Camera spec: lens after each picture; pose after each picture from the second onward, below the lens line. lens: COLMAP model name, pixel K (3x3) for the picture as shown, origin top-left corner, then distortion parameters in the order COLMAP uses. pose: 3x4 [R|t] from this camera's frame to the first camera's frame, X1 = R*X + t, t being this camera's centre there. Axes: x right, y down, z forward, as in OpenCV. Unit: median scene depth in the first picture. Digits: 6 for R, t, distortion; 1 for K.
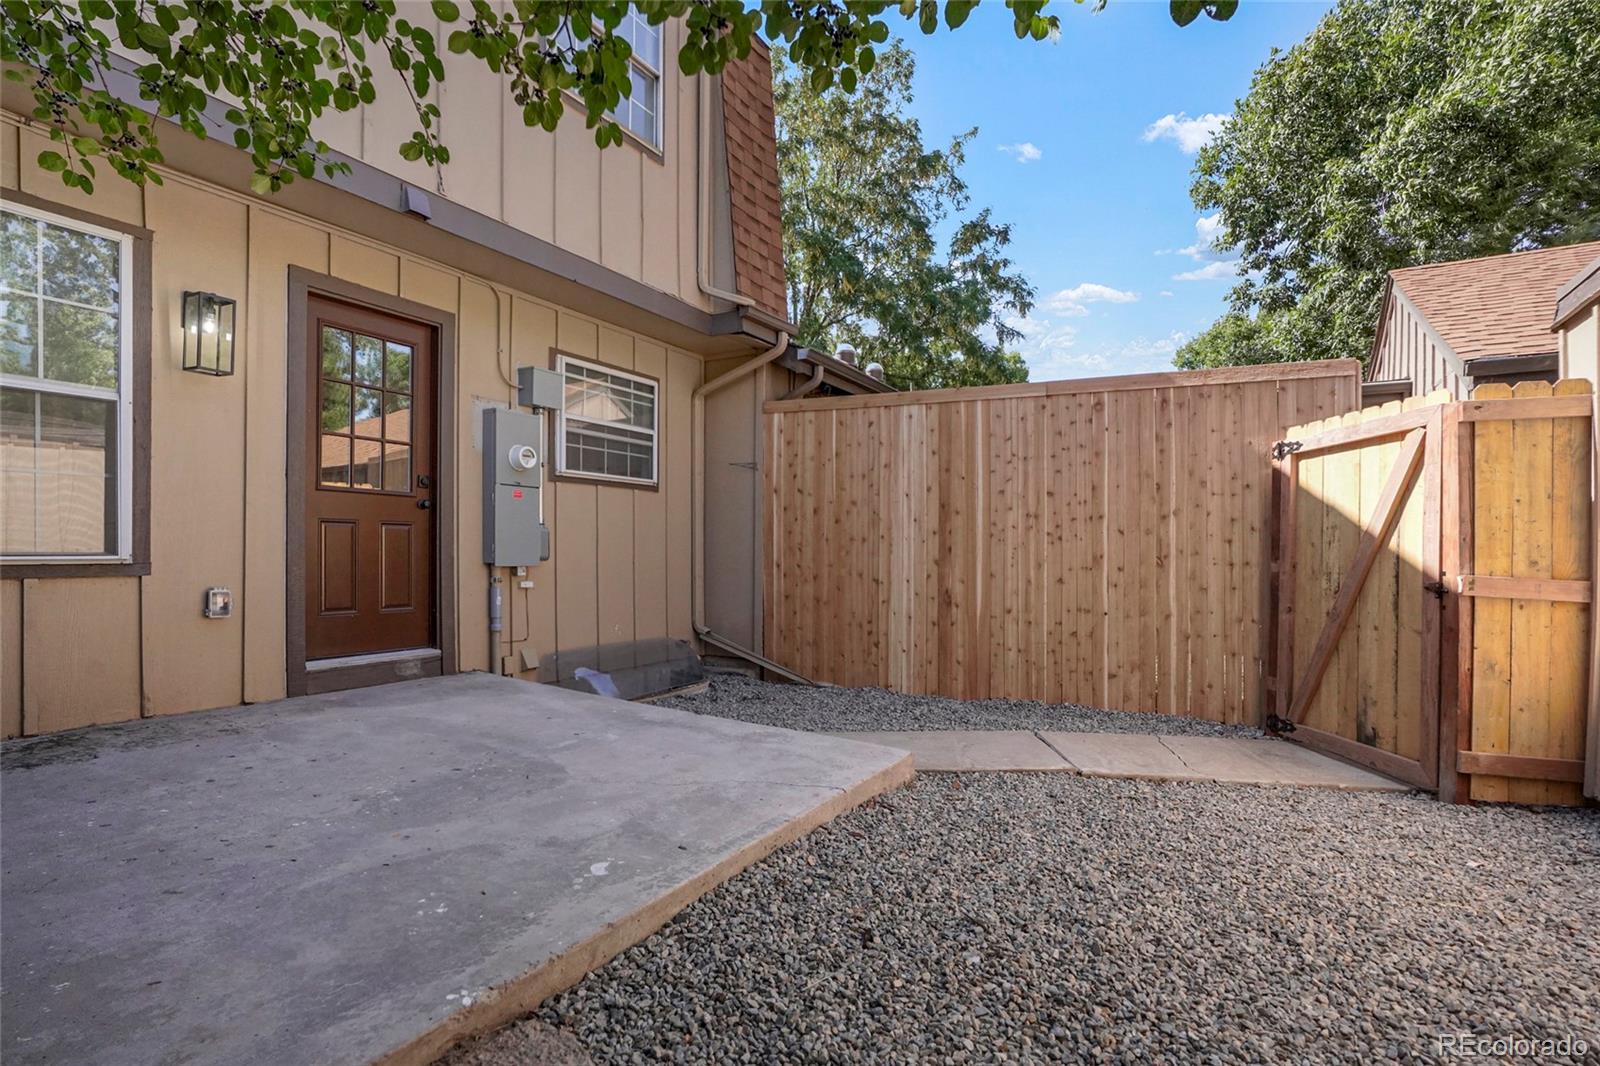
lens RADIAL K [[753.7, 0, 775.6], [0, 753.7, 550.9], [0, 0, 1]] dist [-0.043963, 0.003347]
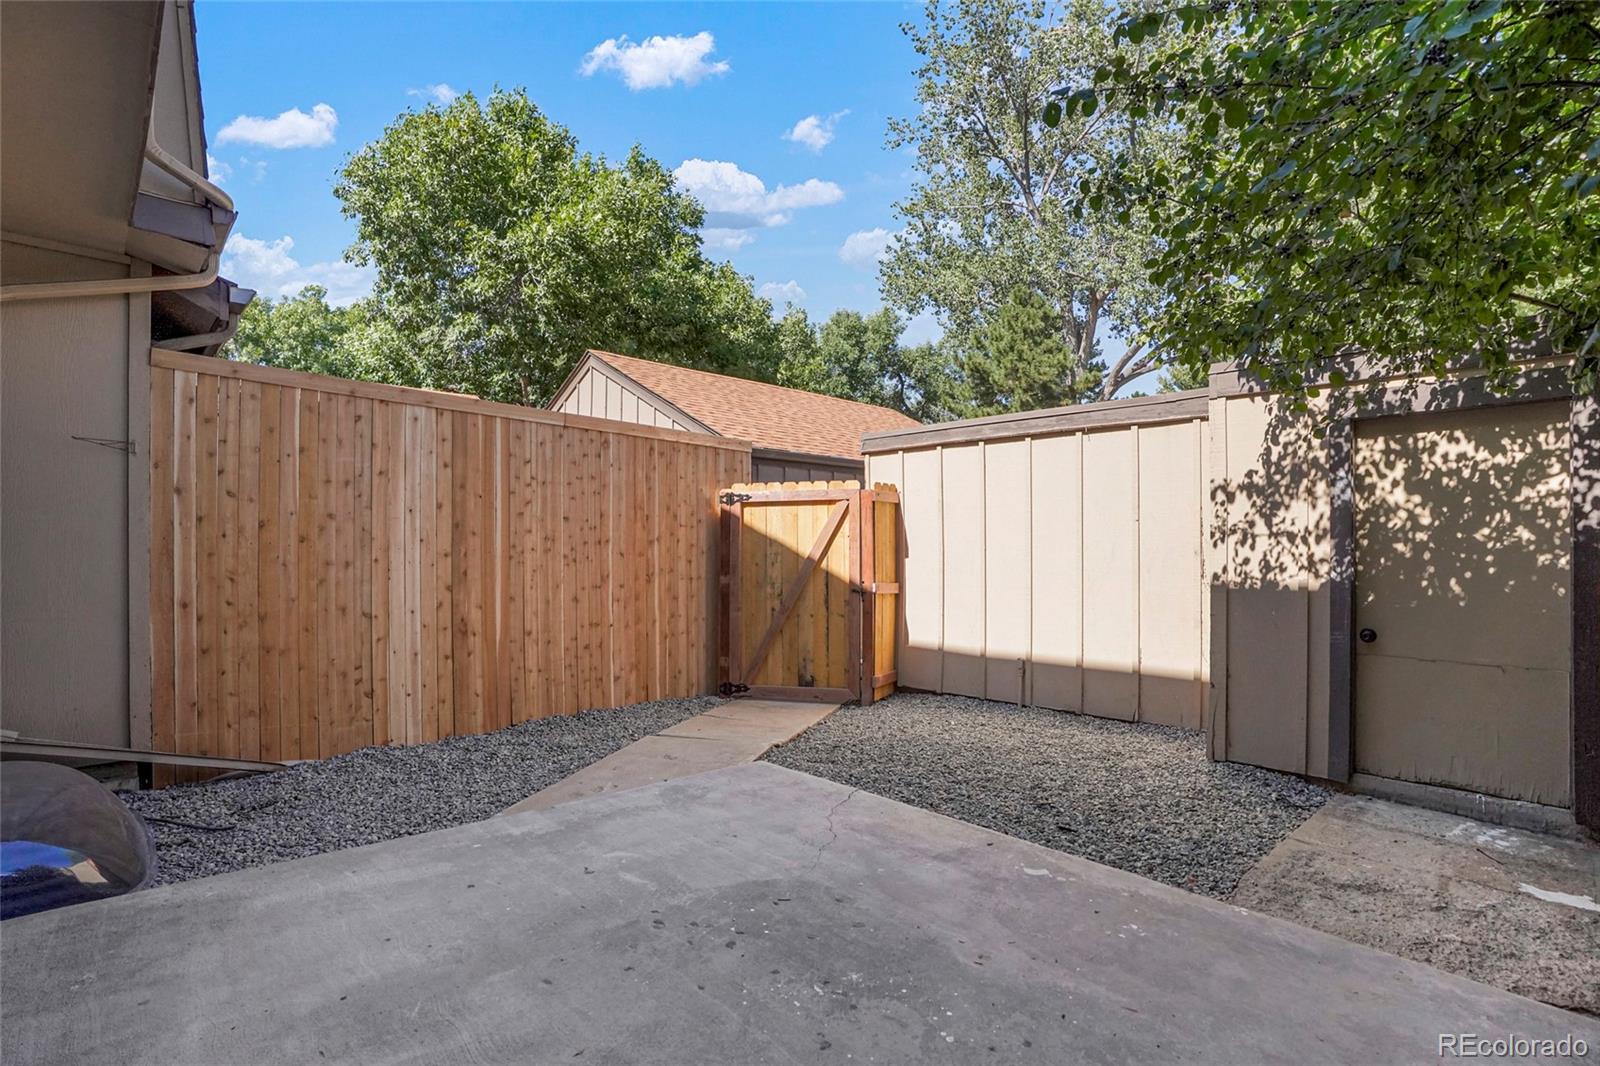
lens RADIAL K [[753.7, 0, 794.4], [0, 753.7, 536.2], [0, 0, 1]] dist [-0.043963, 0.003347]
pose [[0.268506, 0.004557, 0.963267, -0.563576], [0.000866, 0.999987, -0.004972, -0.044432], [-0.963278, 0.002169, 0.268499, 0.389668]]
